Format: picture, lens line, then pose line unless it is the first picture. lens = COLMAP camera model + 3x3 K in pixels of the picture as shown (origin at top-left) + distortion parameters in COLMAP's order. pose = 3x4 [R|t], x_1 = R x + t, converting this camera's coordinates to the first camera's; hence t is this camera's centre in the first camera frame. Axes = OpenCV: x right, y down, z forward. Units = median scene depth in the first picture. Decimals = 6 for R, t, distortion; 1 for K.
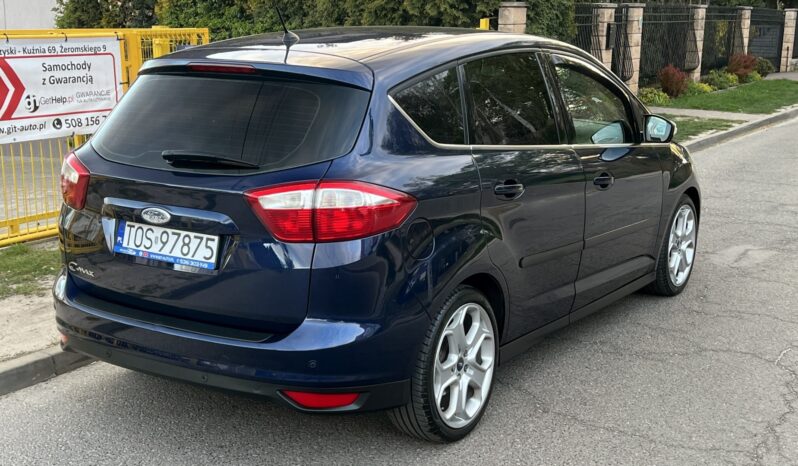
lens RADIAL K [[1028.8, 0, 395.9], [0, 1028.8, 232.6], [0, 0, 1]] dist [0.079001, 0.000000]
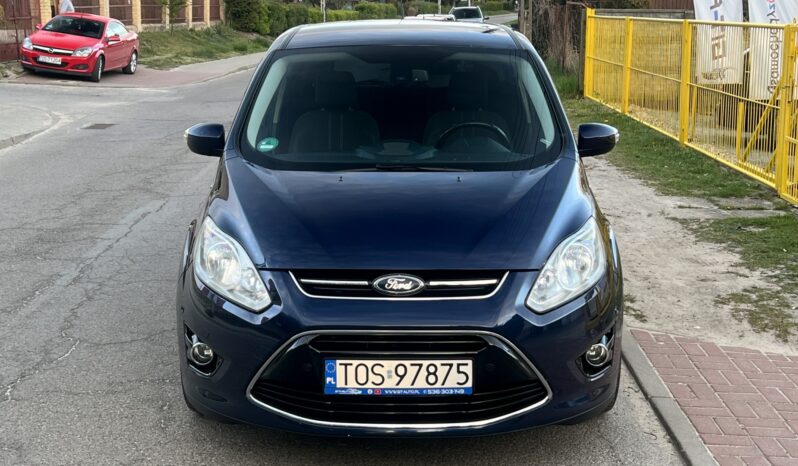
lens RADIAL K [[1101.0, 0, 400.5], [0, 1101.0, 231.8], [0, 0, 1]] dist [0.108306, 0.000000]
pose [[-0.843889, 0.105661, -0.526011, 0.828437], [-0.116024, 0.921277, 0.371198, -0.532265], [0.523823, 0.374280, -0.765196, 2.459905]]
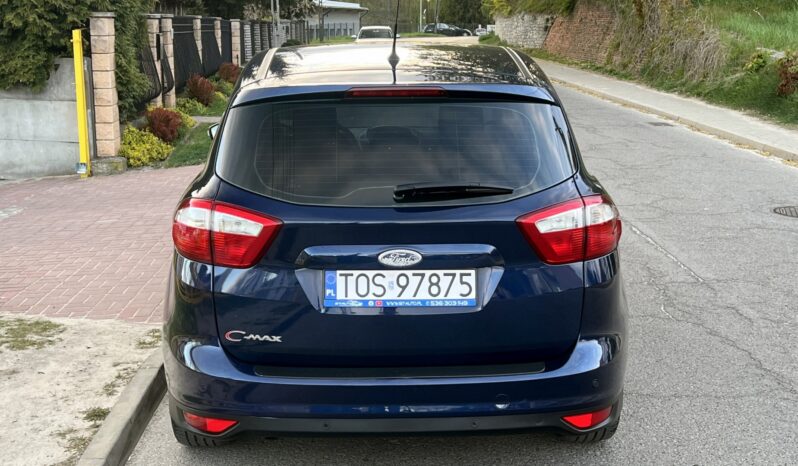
lens RADIAL K [[1028.8, 0, 396.3], [0, 1028.8, 227.5], [0, 0, 1]] dist [0.079001, 0.000000]
pose [[0.825955, -0.118908, 0.551053, -0.662610], [0.125762, 0.991733, 0.025498, -0.060087], [-0.549530, 0.048242, 0.834080, 0.229741]]
